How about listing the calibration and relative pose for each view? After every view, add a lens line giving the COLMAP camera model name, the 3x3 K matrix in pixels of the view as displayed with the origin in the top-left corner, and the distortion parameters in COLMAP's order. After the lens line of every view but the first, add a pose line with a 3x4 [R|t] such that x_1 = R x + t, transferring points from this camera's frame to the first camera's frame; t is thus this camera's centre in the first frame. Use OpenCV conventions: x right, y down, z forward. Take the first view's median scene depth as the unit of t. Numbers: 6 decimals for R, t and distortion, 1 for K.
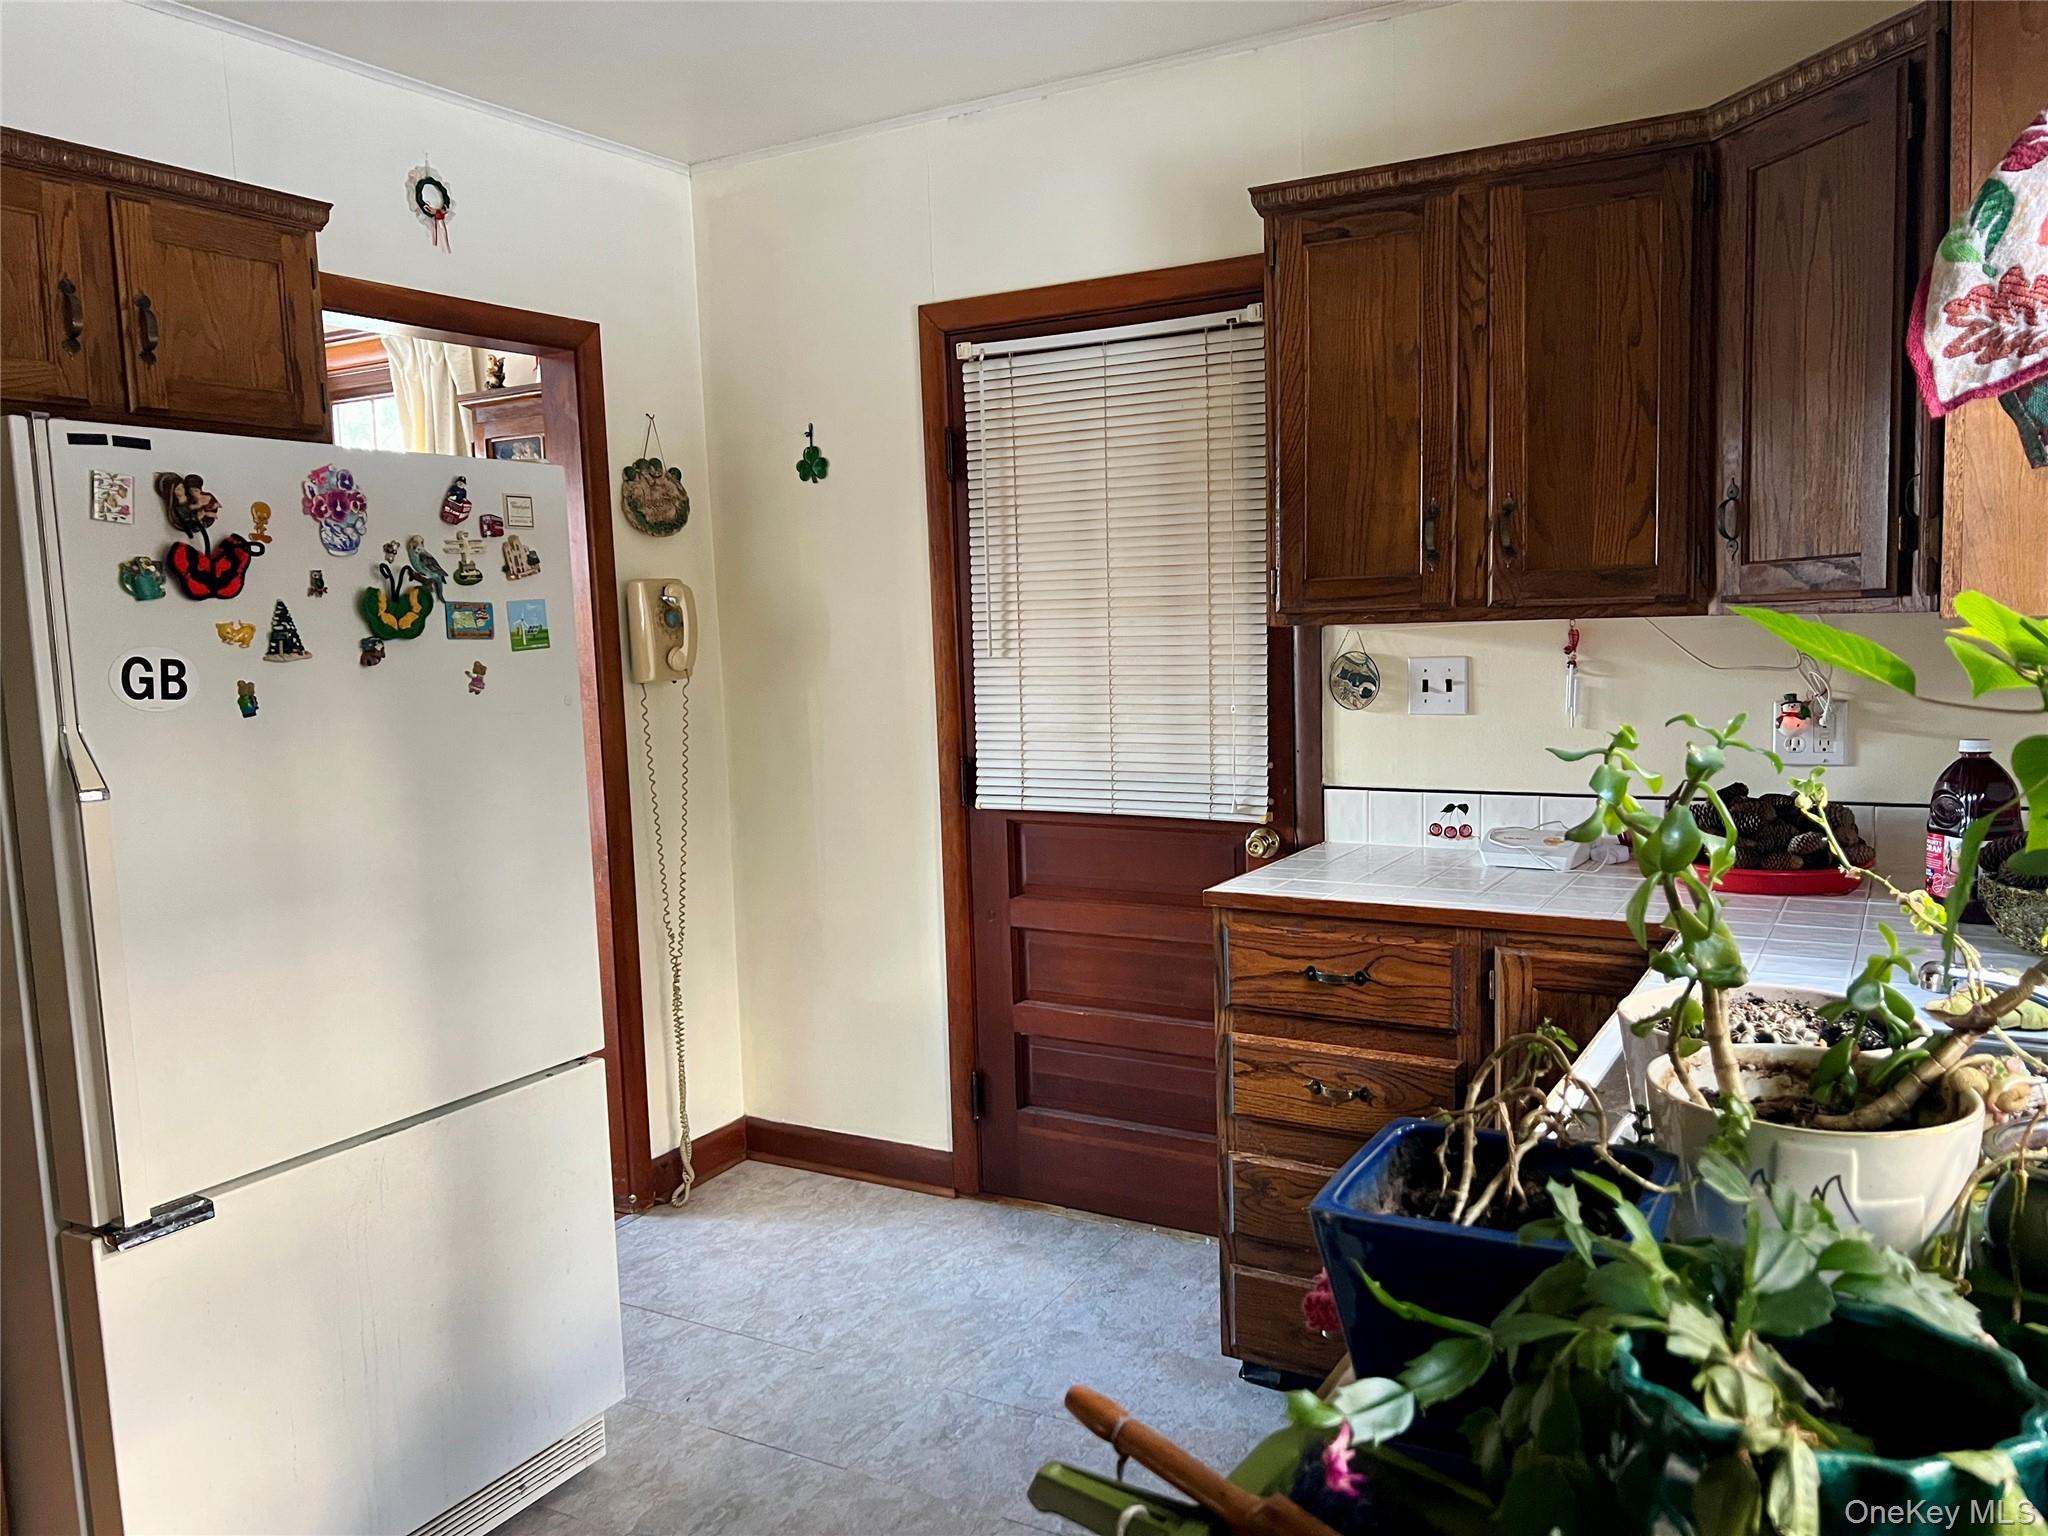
lens RADIAL K [[1528.1, 0, 1036.7], [0, 1528.1, 813.8], [0, 0, 1]] dist [0.061771, -0.075739]
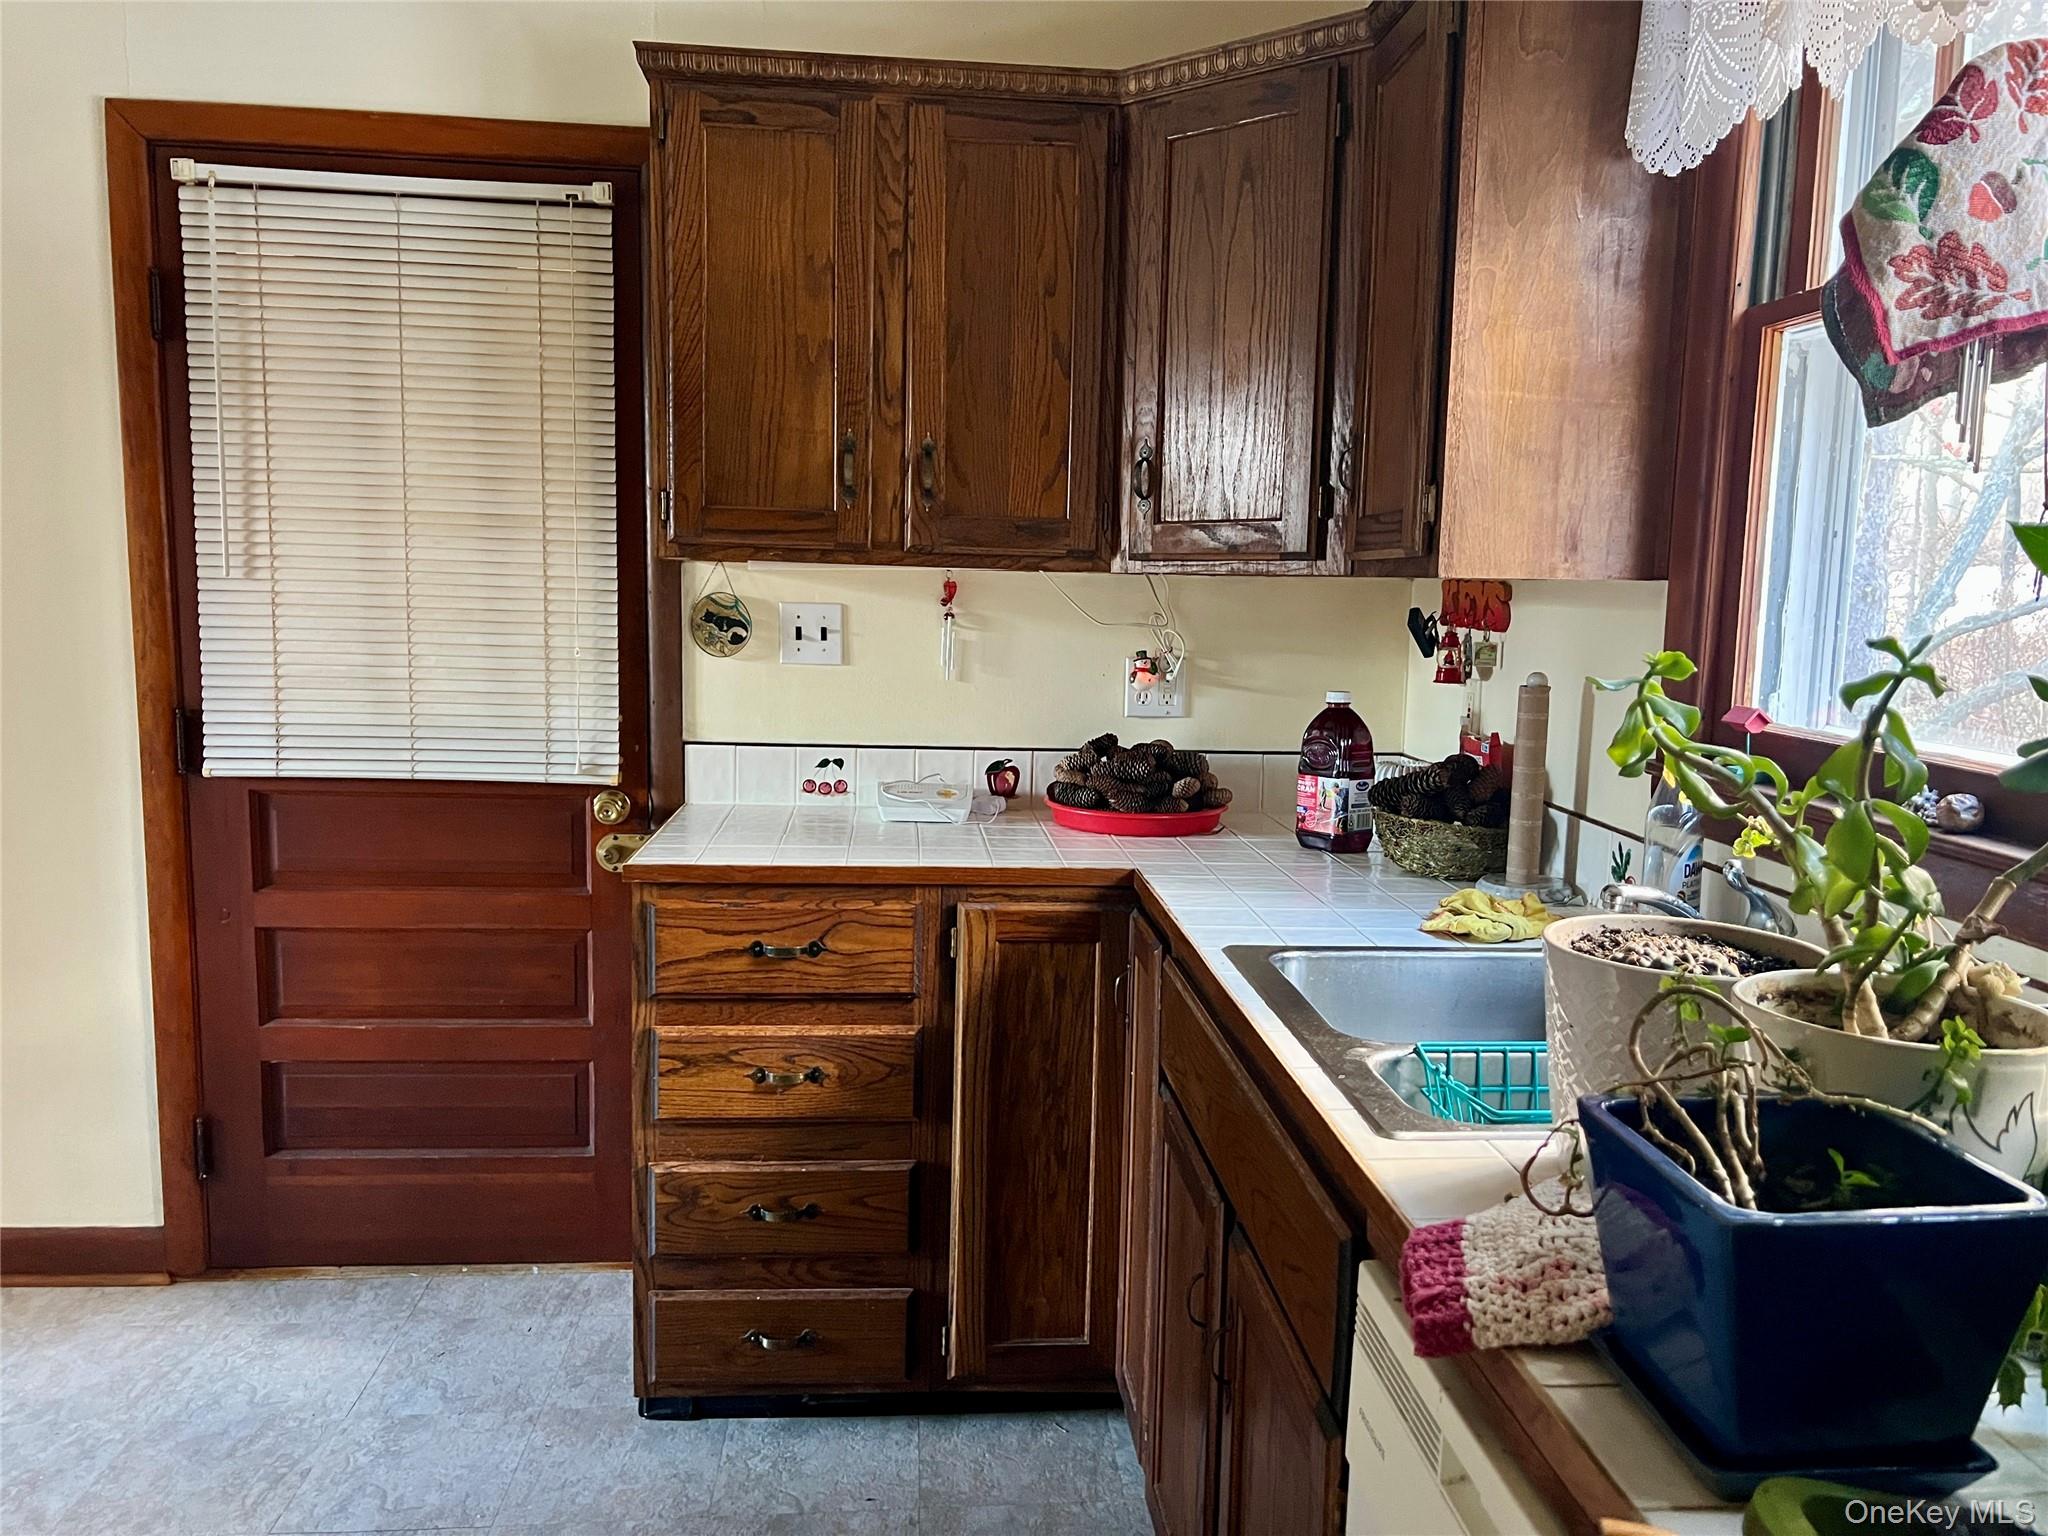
lens RADIAL K [[1528.1, 0, 1082.5], [0, 1528.1, 808.1], [0, 0, 1]] dist [0.061771, -0.075739]
pose [[0.819285, -0.035642, 0.572277, -0.163058], [0.023441, 0.999314, 0.028678, 0.000880], [-0.572907, -0.010081, 0.819559, 0.150321]]
